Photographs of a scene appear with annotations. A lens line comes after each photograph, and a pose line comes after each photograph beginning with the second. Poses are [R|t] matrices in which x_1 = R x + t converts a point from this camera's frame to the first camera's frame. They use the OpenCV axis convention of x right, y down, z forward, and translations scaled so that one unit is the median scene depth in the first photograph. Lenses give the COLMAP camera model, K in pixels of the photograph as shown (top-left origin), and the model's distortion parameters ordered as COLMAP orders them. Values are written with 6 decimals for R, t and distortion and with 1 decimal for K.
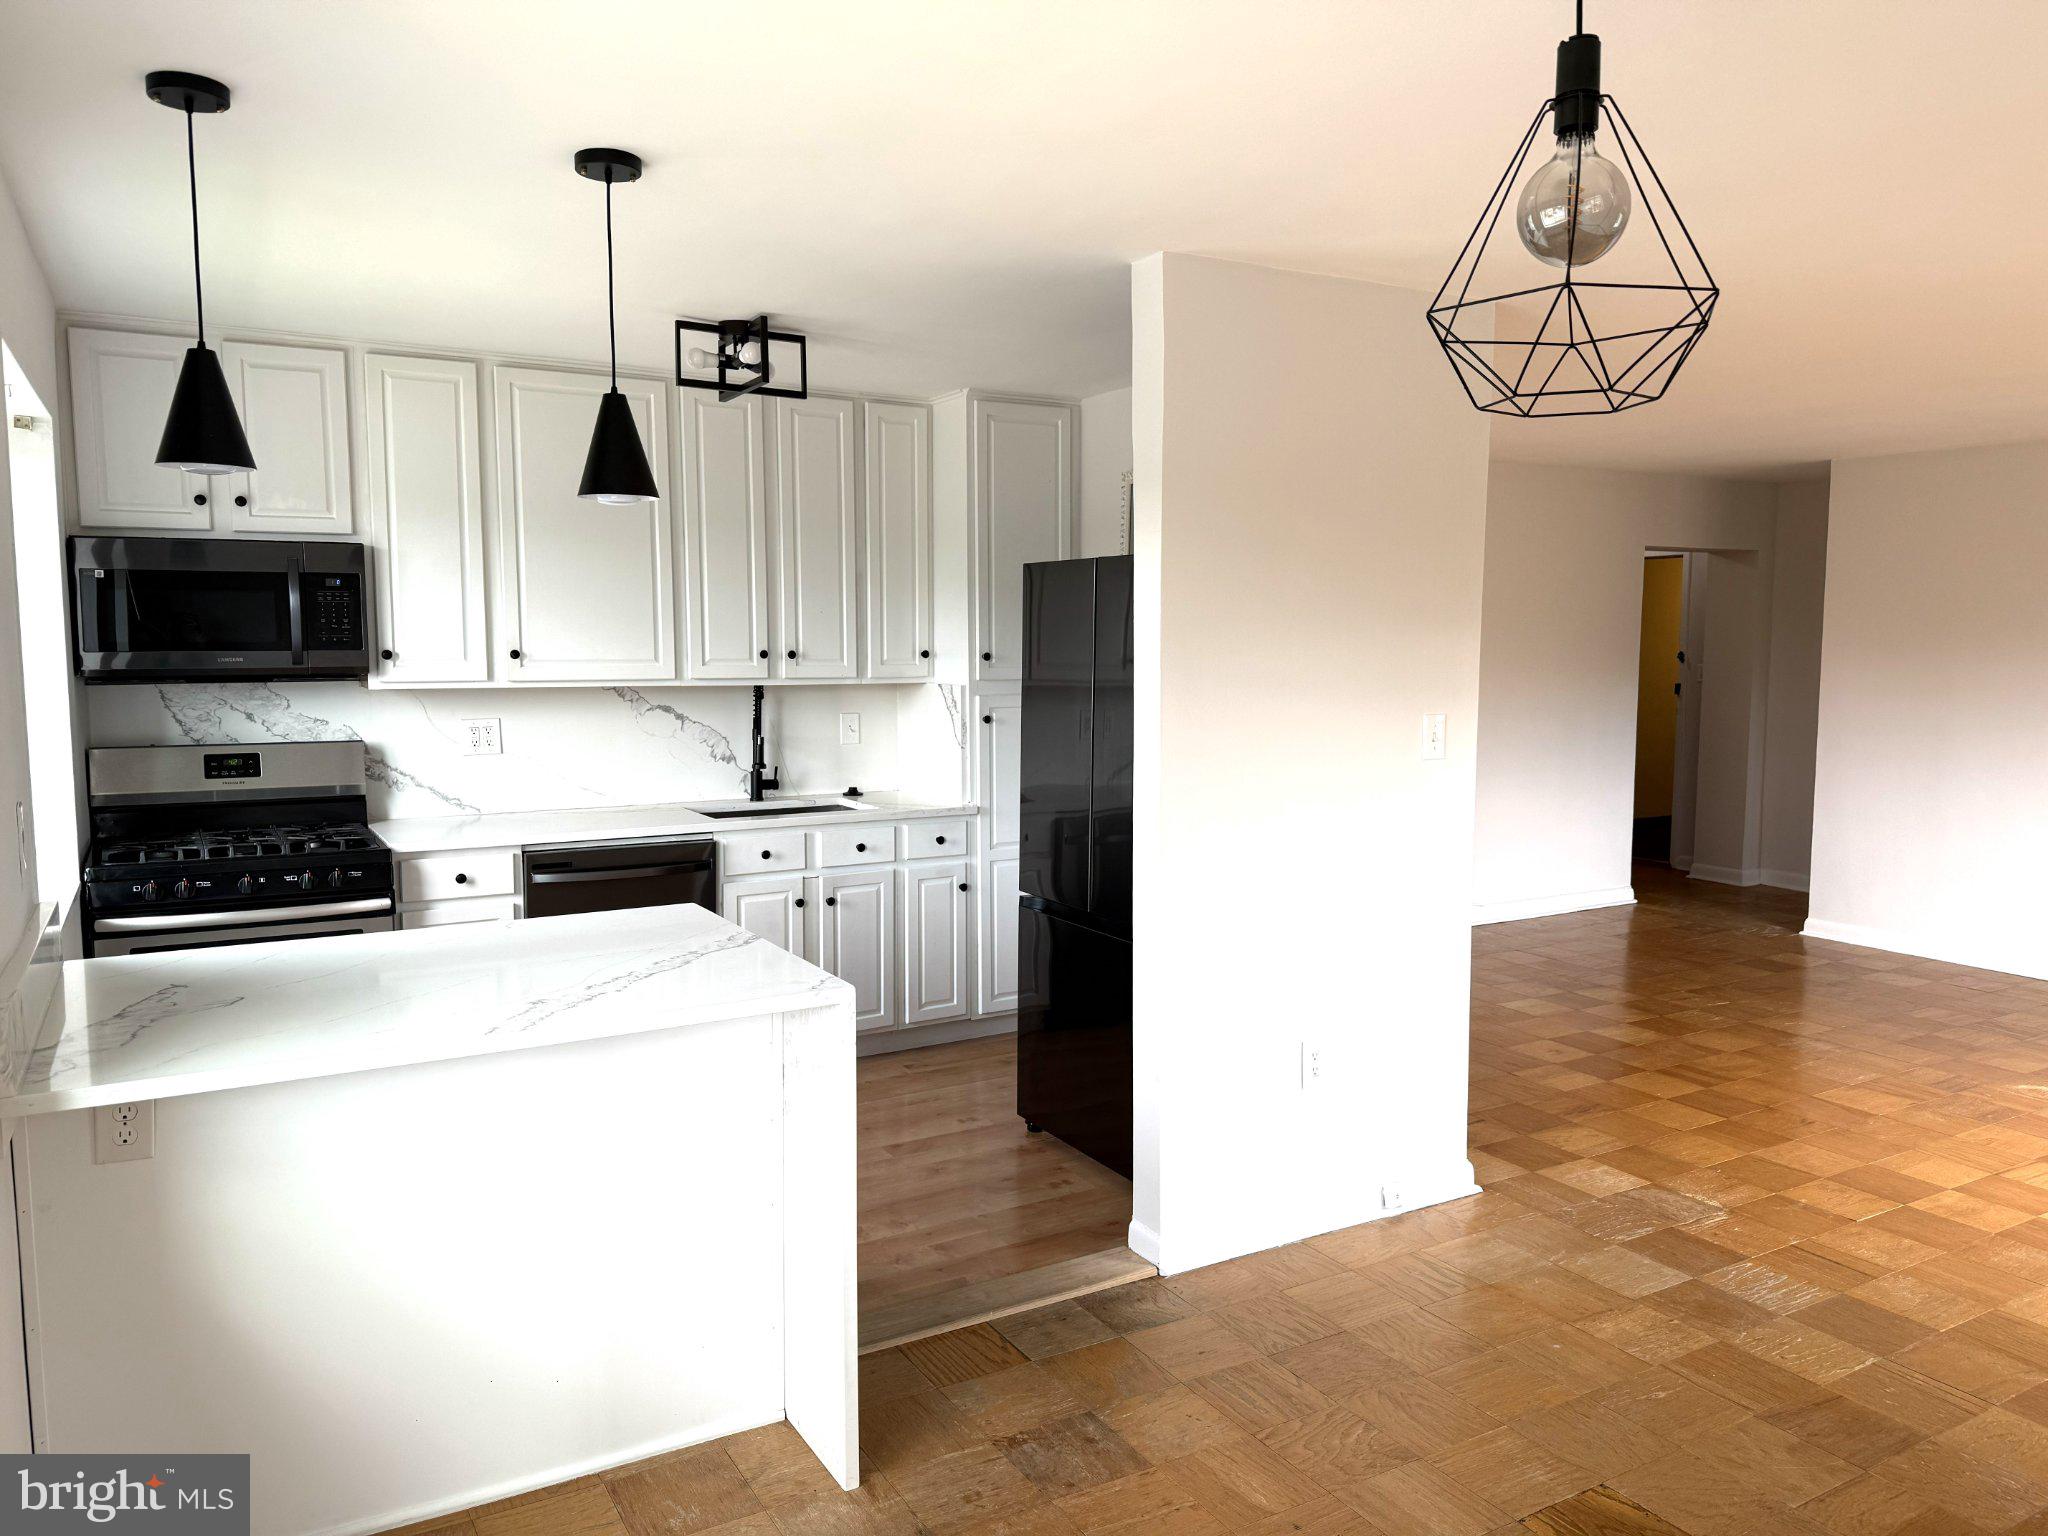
lens RADIAL K [[1456.7, 0, 1080.0], [0, 1456.7, 778.9], [0, 0, 1]] dist [-0.003699, -0.003747]
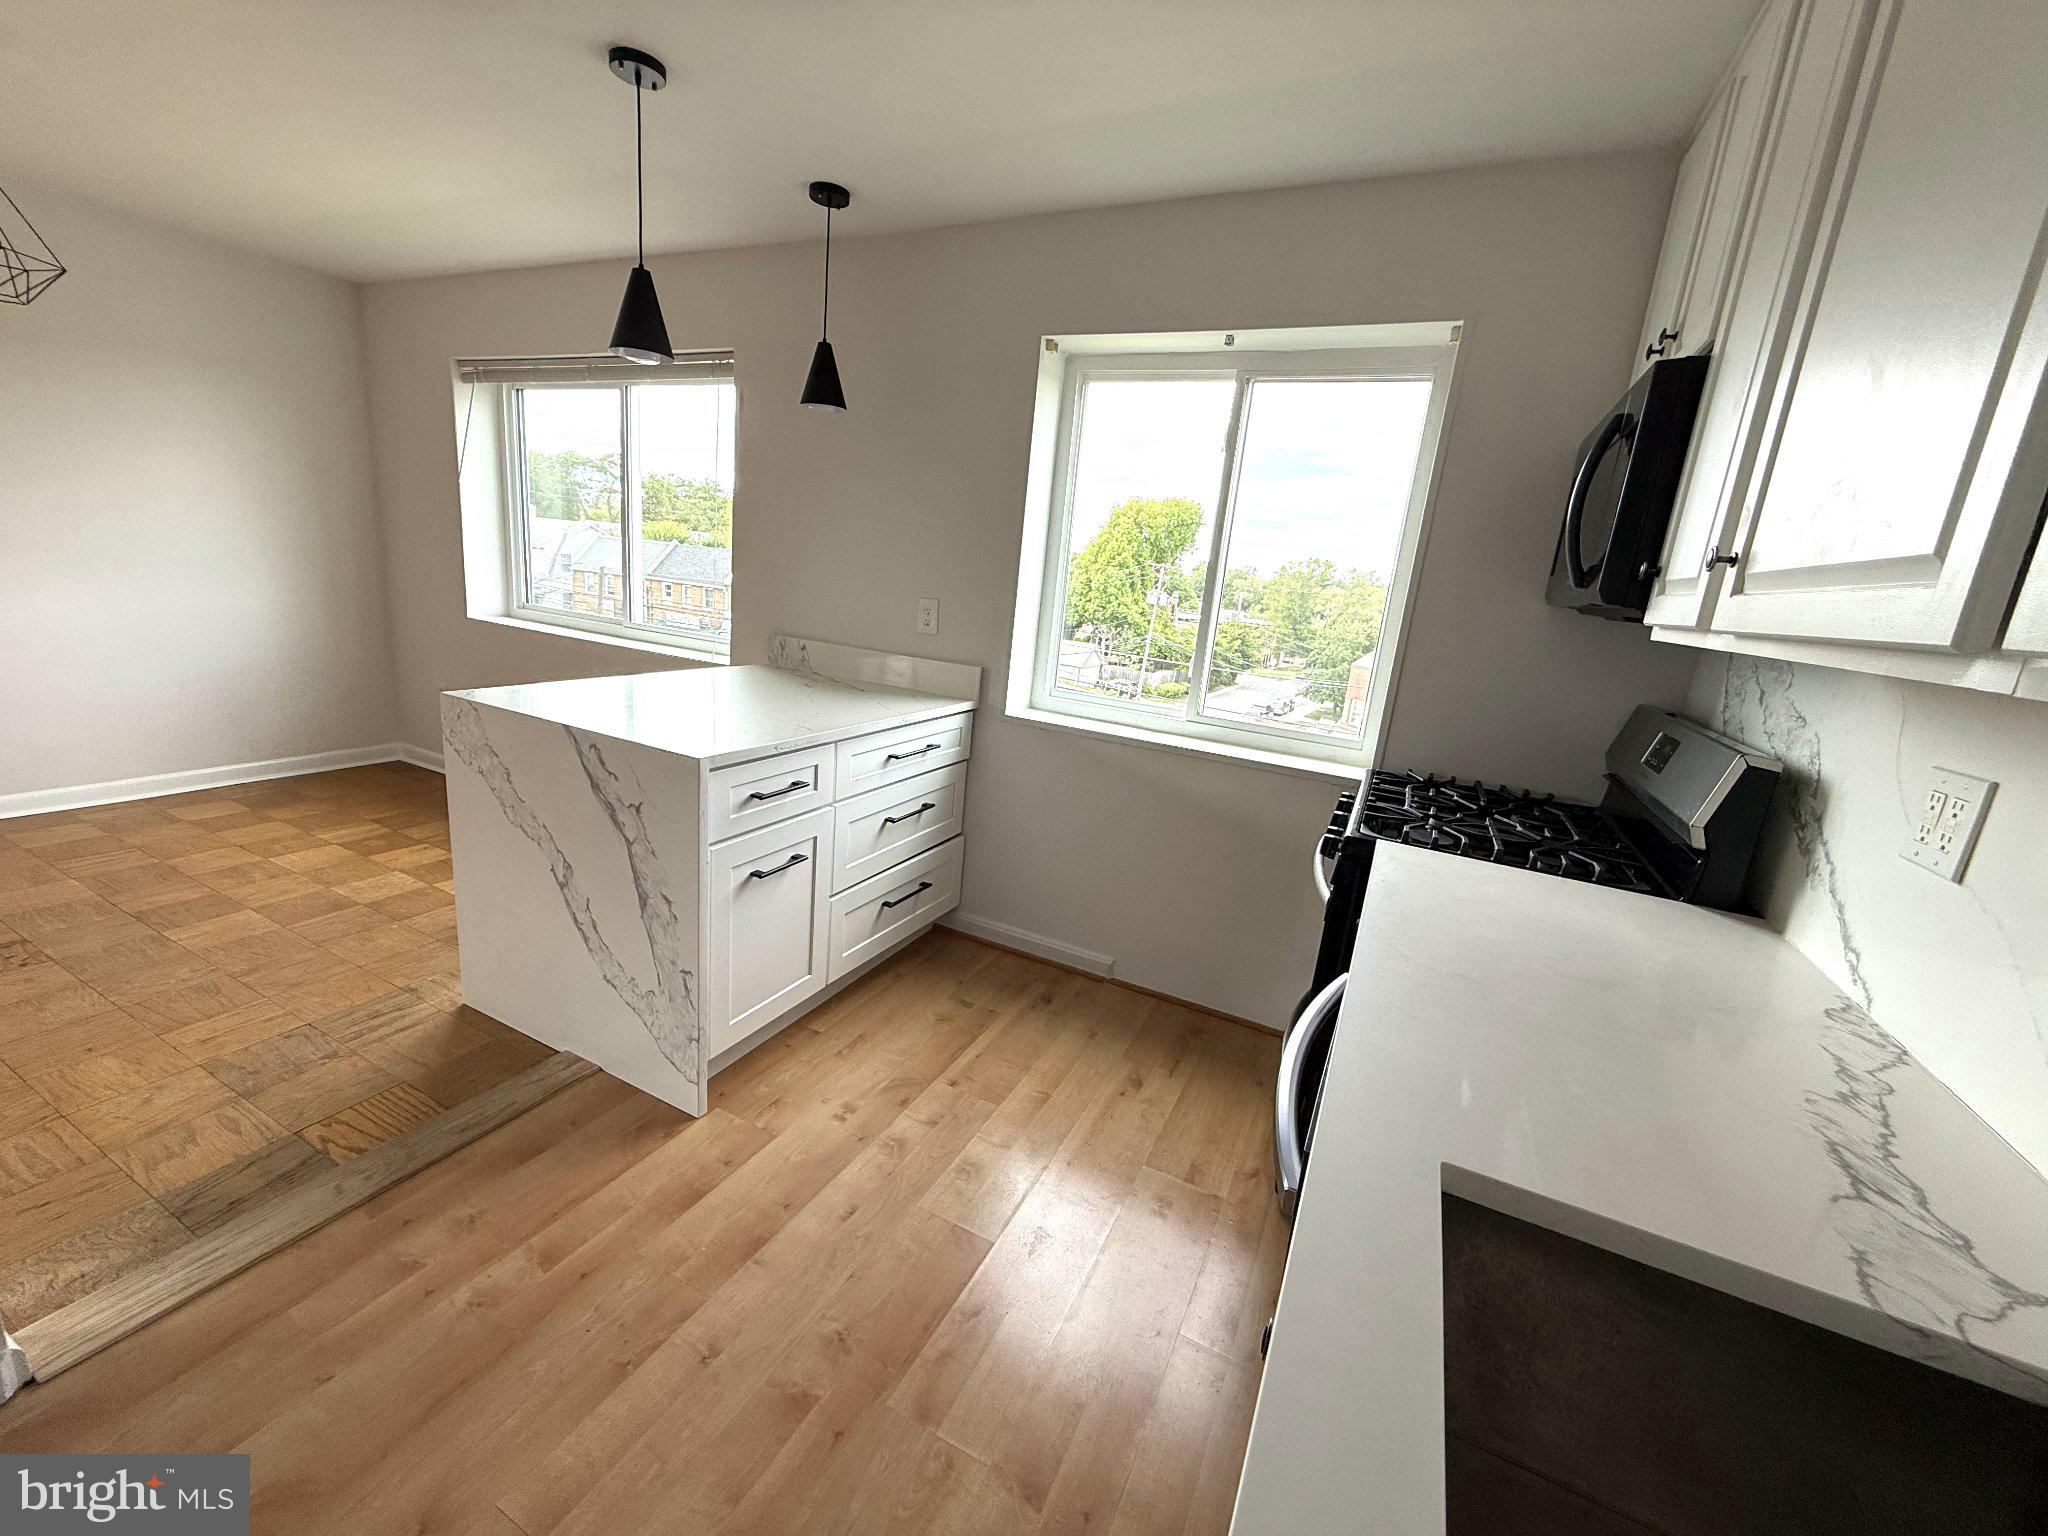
lens RADIAL K [[808.2, 0, 1014.8], [0, 808.2, 768.7], [0, 0, 1]] dist [0.001716, 0.000256]
pose [[-0.848104, 0.045297, -0.527890, -0.121865], [-0.147701, 0.936629, 0.317665, -0.076507], [0.508826, 0.347383, -0.787668, 1.118729]]
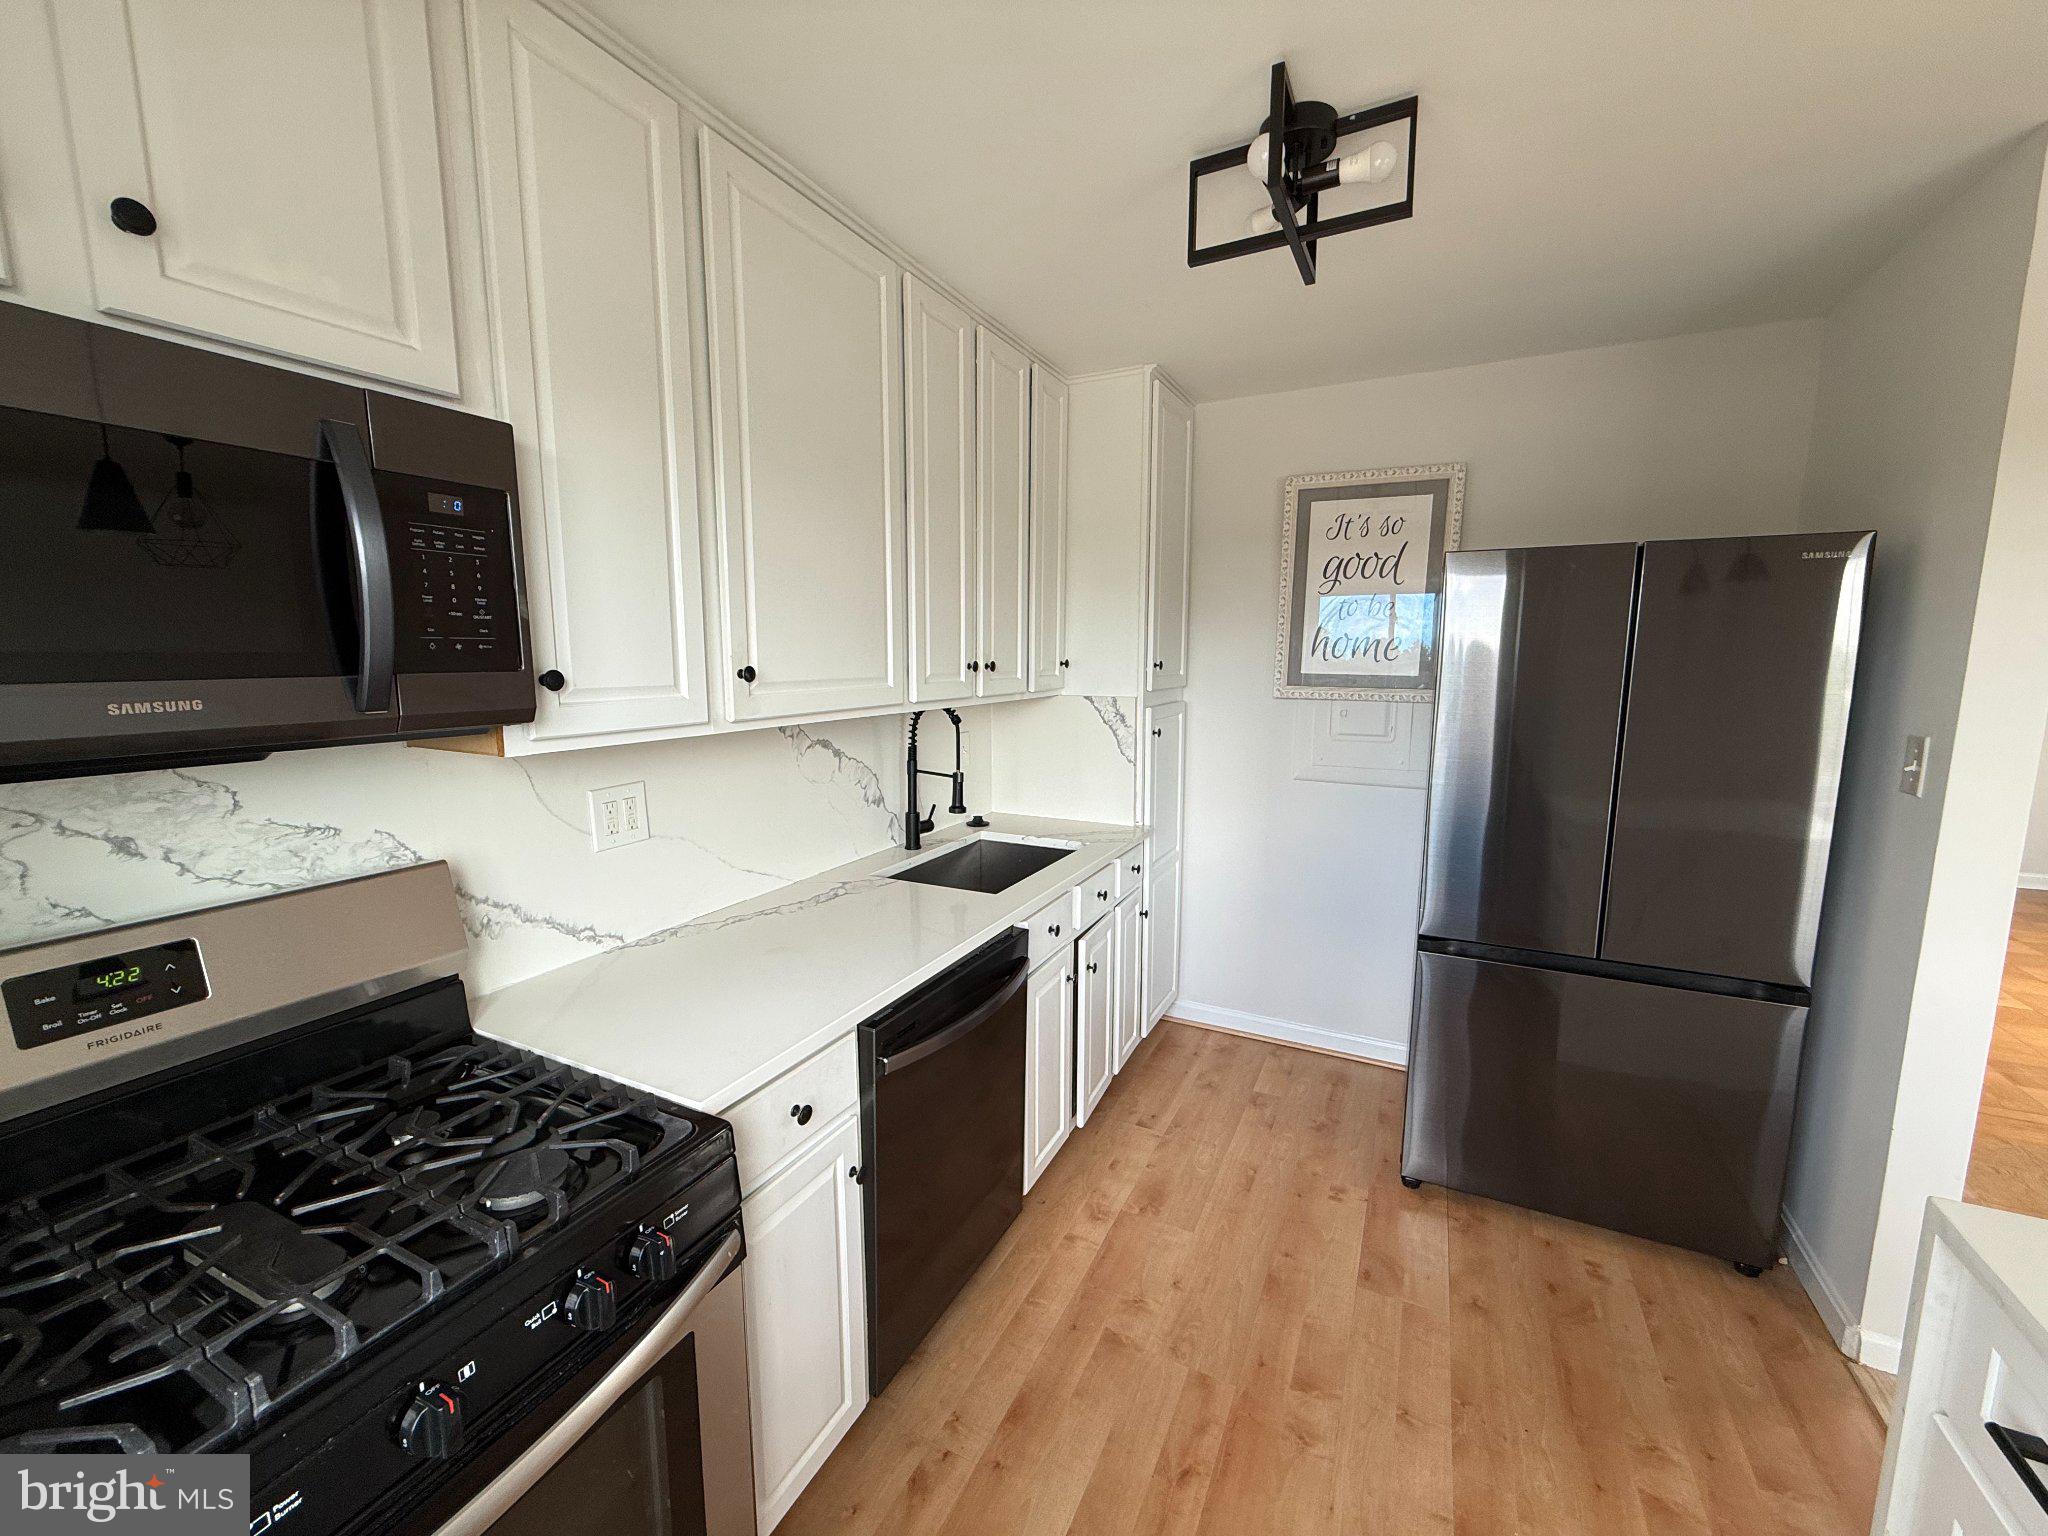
lens RADIAL K [[808.2, 0, 1014.8], [0, 808.2, 768.7], [0, 0, 1]] dist [0.001716, 0.000256]
pose [[0.855261, -0.080404, 0.511922, -0.476022], [0.056801, 0.996483, 0.061614, -0.063632], [-0.515075, -0.023618, 0.856820, 0.689468]]
